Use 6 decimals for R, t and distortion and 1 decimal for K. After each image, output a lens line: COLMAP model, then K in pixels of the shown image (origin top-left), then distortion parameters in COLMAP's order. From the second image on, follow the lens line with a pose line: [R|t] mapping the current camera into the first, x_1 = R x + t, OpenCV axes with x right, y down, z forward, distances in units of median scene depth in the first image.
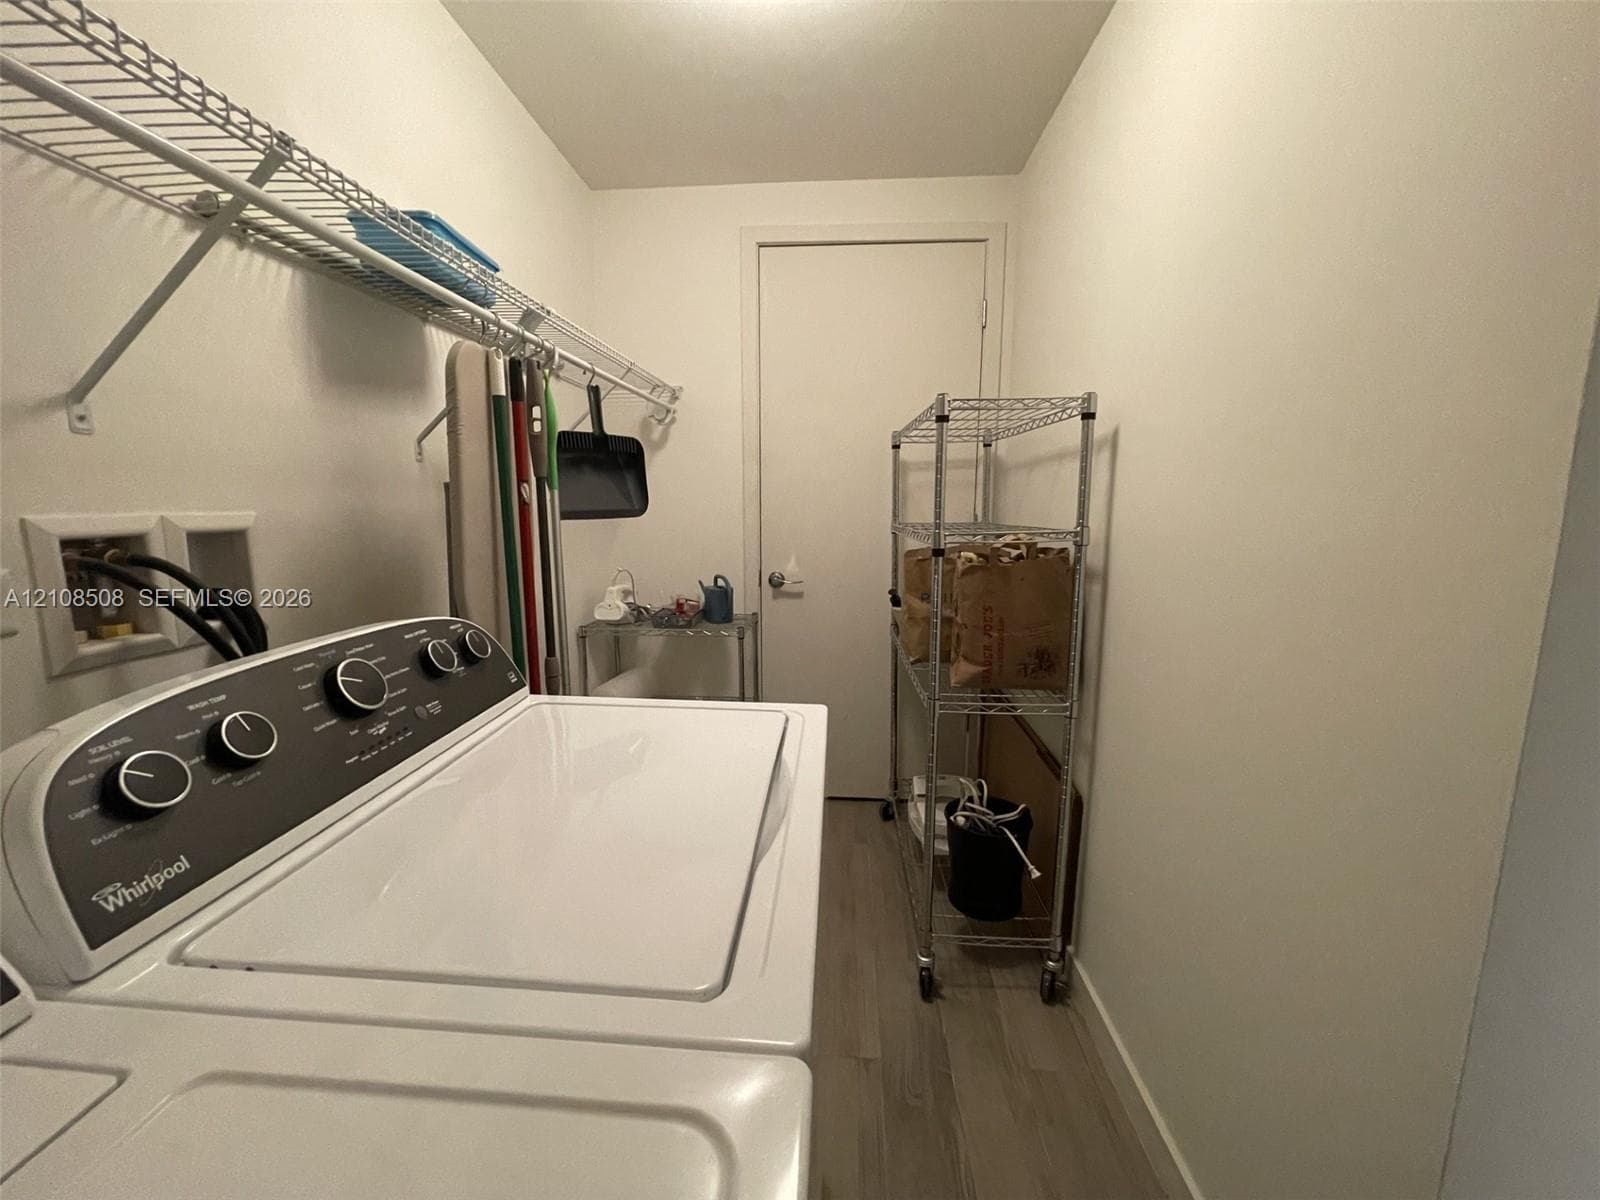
lens RADIAL K [[646.2, 0, 787.0], [0, 646.2, 600.9], [0, 0, 1]] dist [-0.001631, -0.000459]
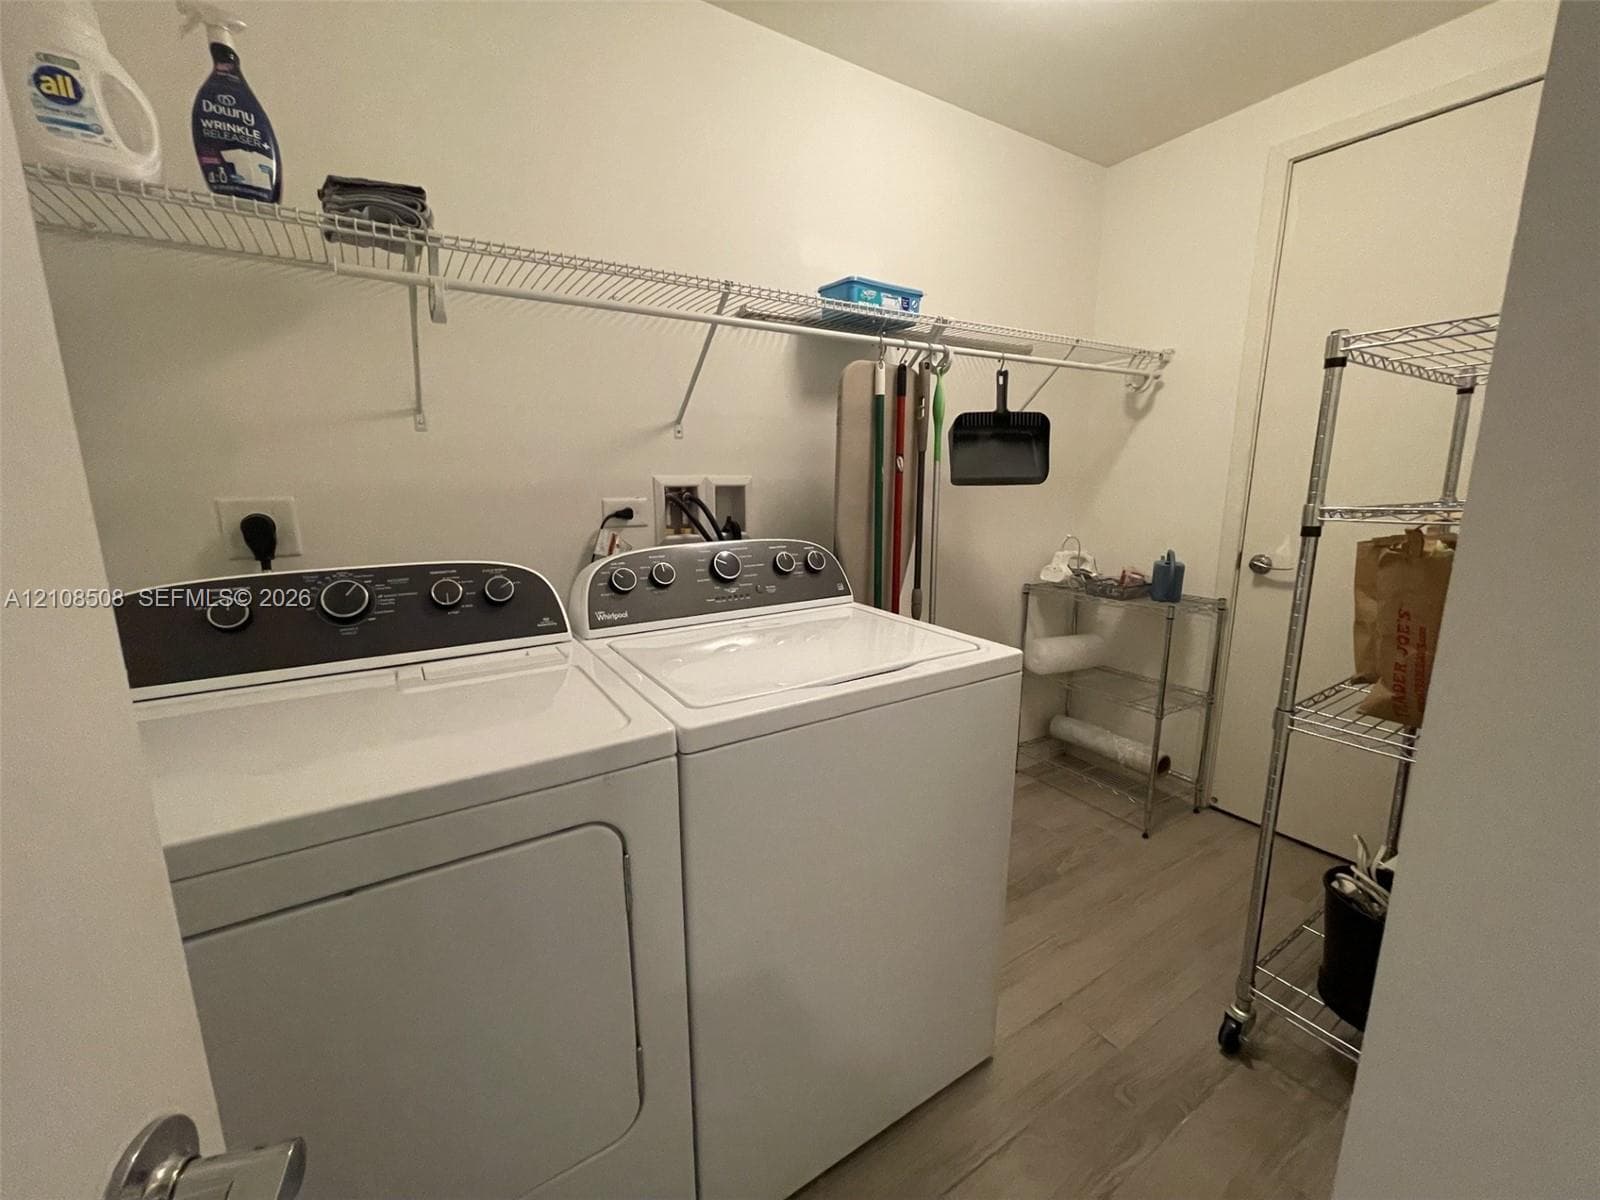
lens RADIAL K [[646.2, 0, 787.0], [0, 646.2, 600.9], [0, 0, 1]] dist [-0.001631, -0.000459]
pose [[0.591550, 0.153721, -0.791478, 0.475638], [-0.122213, 0.987409, 0.100433, 0.009524], [0.796952, 0.037318, 0.602889, -0.004077]]
